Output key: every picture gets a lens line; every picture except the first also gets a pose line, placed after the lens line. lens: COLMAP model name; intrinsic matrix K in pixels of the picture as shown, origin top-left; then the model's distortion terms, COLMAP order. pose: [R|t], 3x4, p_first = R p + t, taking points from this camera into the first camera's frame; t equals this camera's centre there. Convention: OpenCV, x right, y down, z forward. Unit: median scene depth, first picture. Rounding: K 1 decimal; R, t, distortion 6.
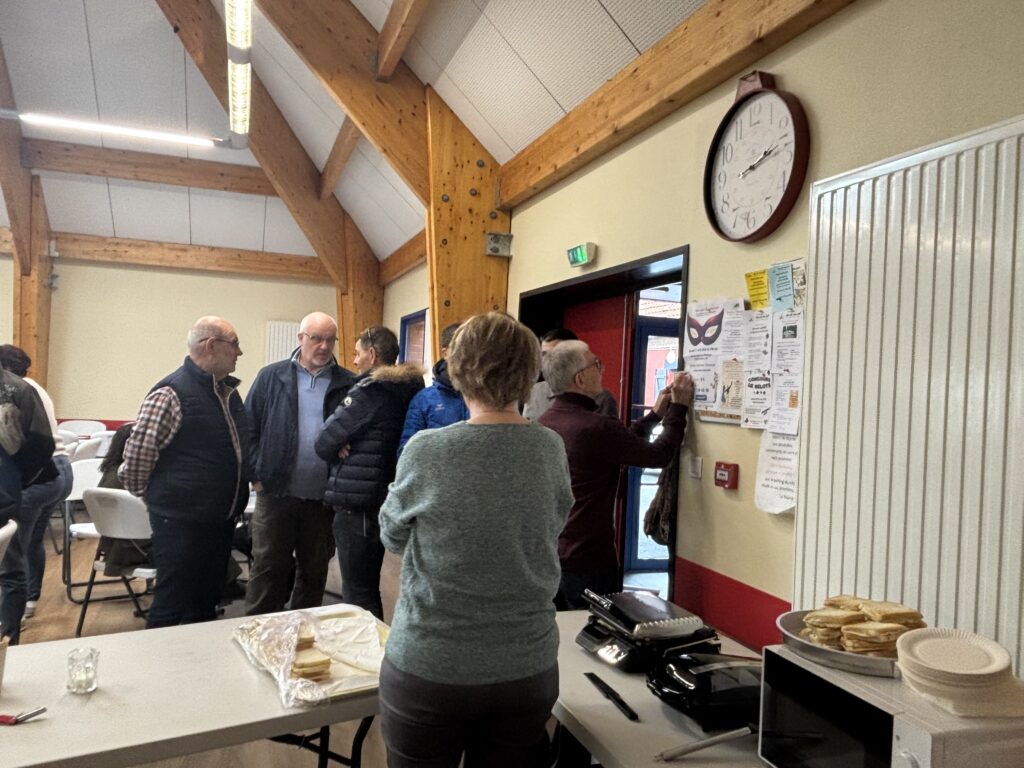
lens RADIAL K [[770.5, 0, 491.9], [0, 770.5, 379.6], [0, 0, 1]] dist [0.044226, -0.061586]
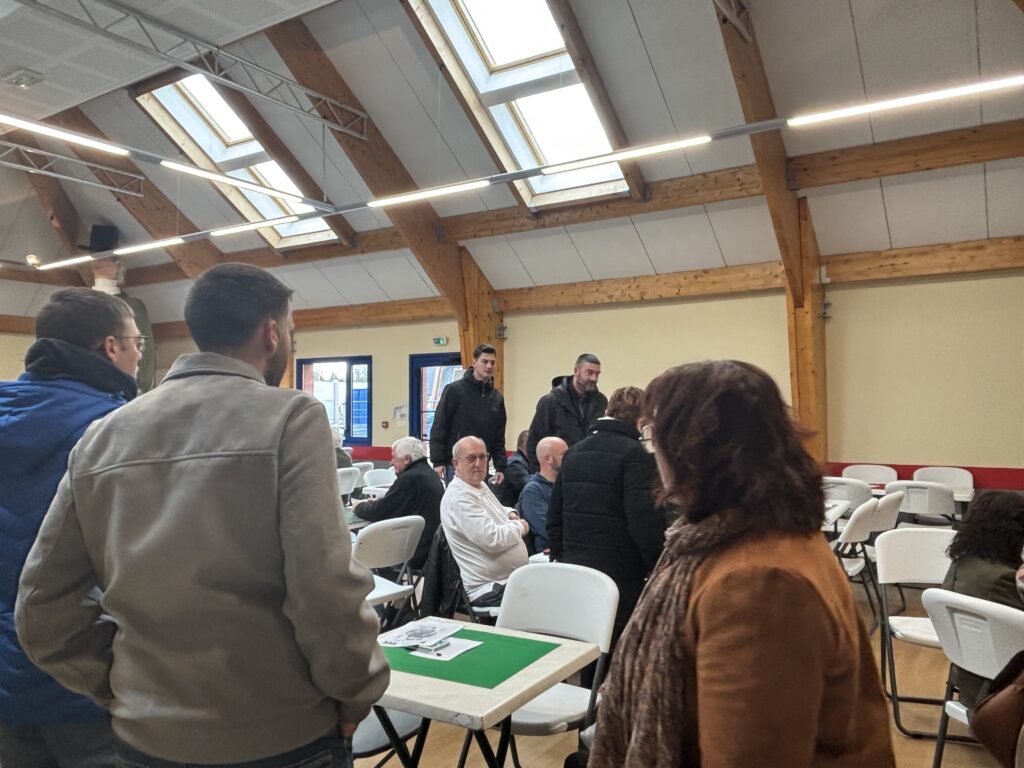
lens RADIAL K [[770.5, 0, 511.7], [0, 770.5, 384.9], [0, 0, 1]] dist [0.044226, -0.061586]
pose [[0.633050, -0.072643, -0.770695, -0.201200], [0.044275, 0.997355, -0.057639, -0.008245], [0.772844, 0.002366, 0.634592, 0.269191]]
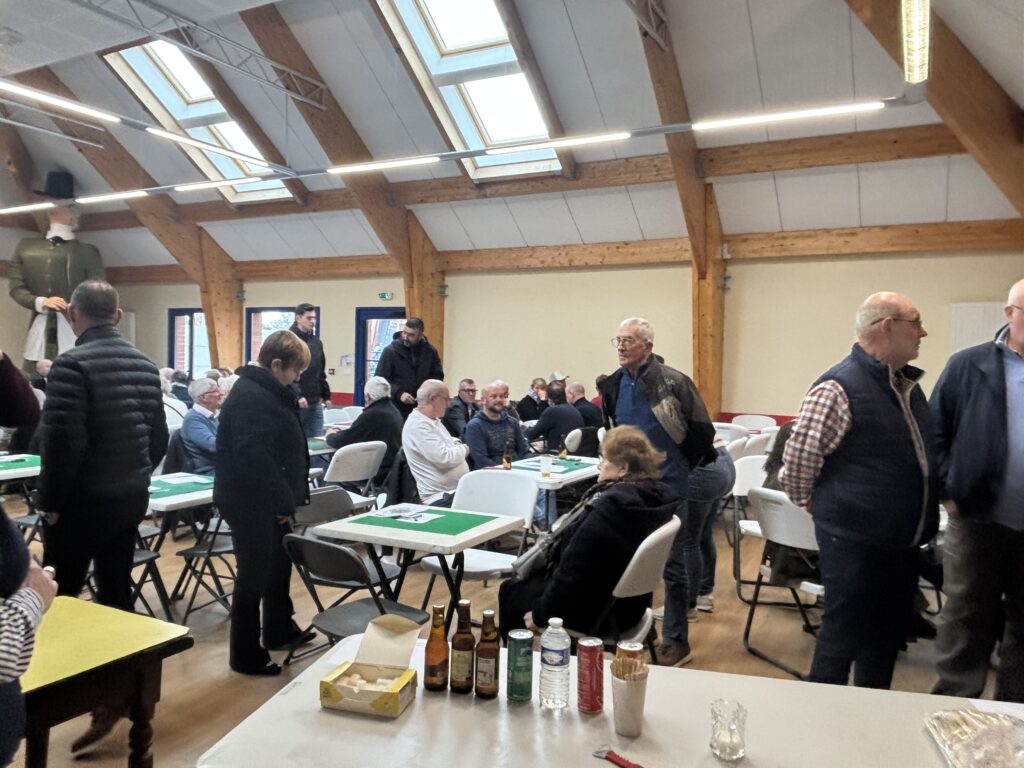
lens RADIAL K [[770.5, 0, 500.9], [0, 770.5, 386.0], [0, 0, 1]] dist [0.044226, -0.061586]
pose [[0.690965, -0.008122, -0.722842, -0.037104], [0.018728, 0.999802, 0.006668, 0.002017], [0.722645, -0.018145, 0.690981, 0.100794]]
